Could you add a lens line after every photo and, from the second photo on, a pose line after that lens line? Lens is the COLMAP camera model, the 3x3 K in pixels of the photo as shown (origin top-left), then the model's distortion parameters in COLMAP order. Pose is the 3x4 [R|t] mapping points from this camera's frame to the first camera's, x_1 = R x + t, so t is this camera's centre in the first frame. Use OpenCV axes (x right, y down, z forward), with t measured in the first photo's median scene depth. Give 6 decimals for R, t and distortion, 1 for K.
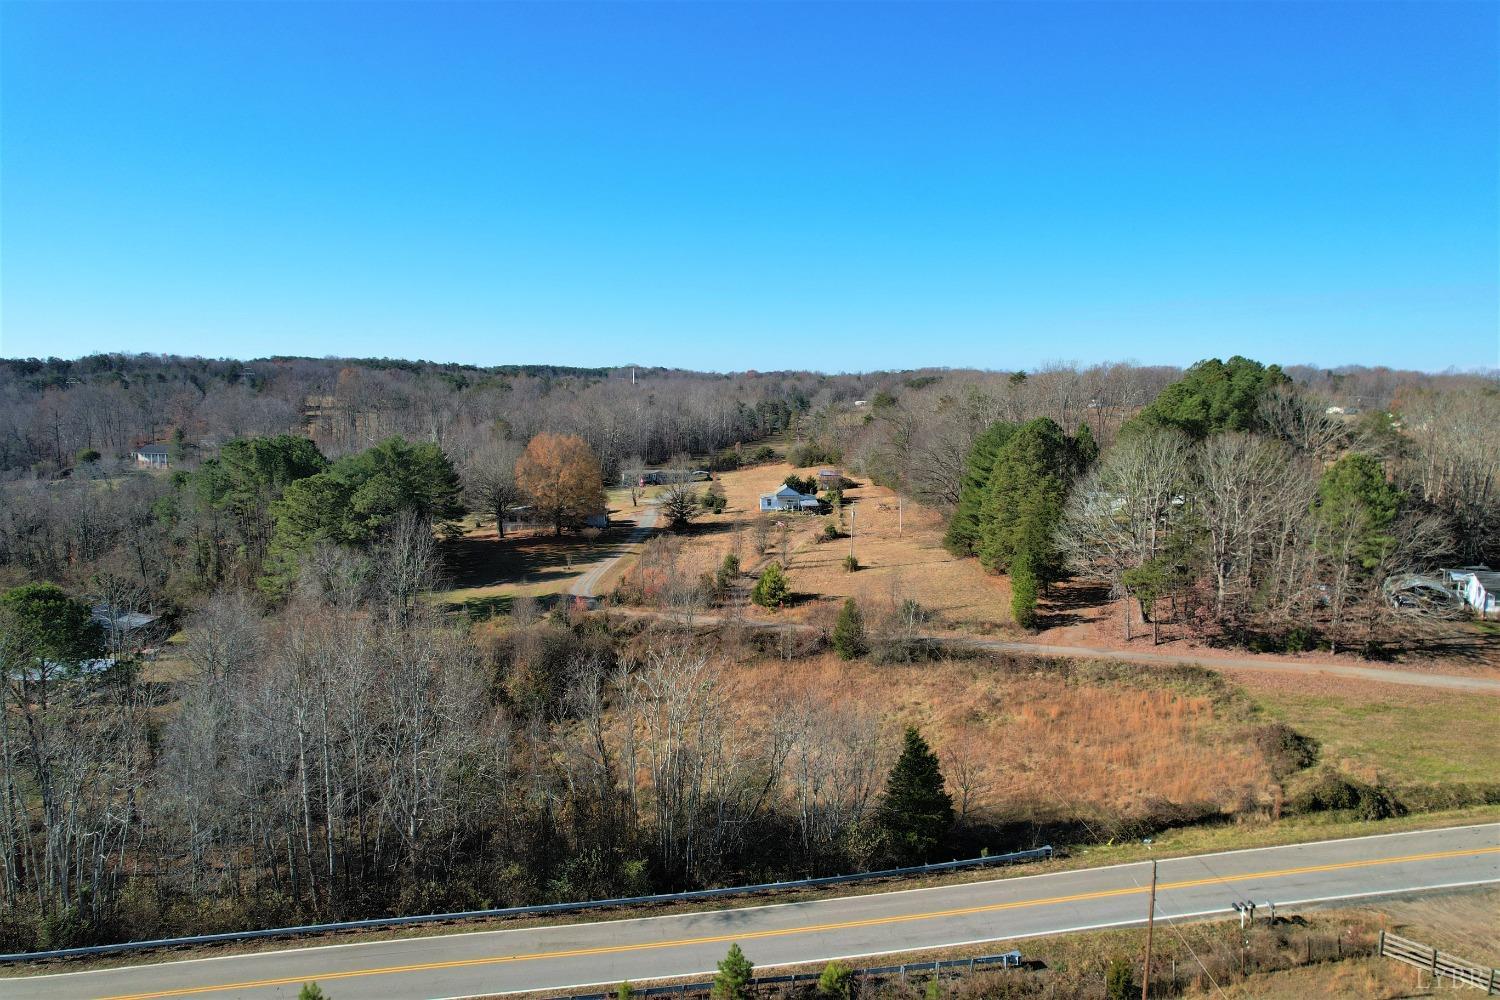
lens RADIAL K [[960.8, 0, 753.2], [0, 960.8, 508.3], [0, 0, 1]] dist [-0.075742, 0.065510]
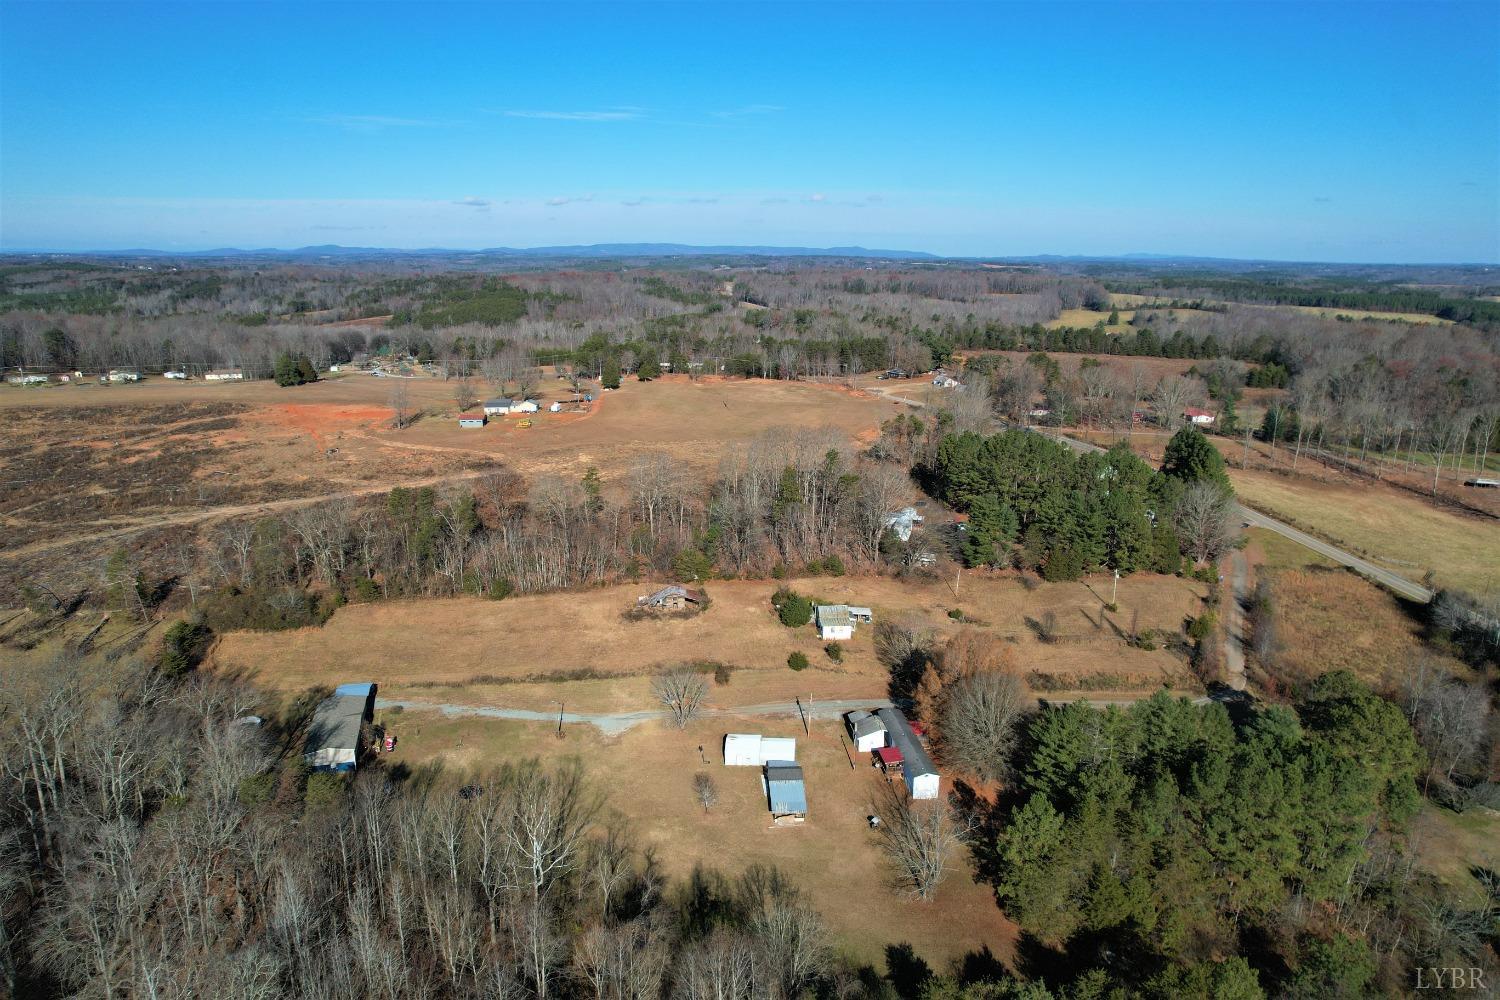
lens RADIAL K [[960.8, 0, 752.8], [0, 960.8, 500.9], [0, 0, 1]] dist [-0.075742, 0.065510]
pose [[-0.078876, -0.258606, 0.962757, -1.659182], [0.117222, 0.956660, 0.266572, -0.752430], [-0.989969, 0.133882, -0.045143, 2.061022]]
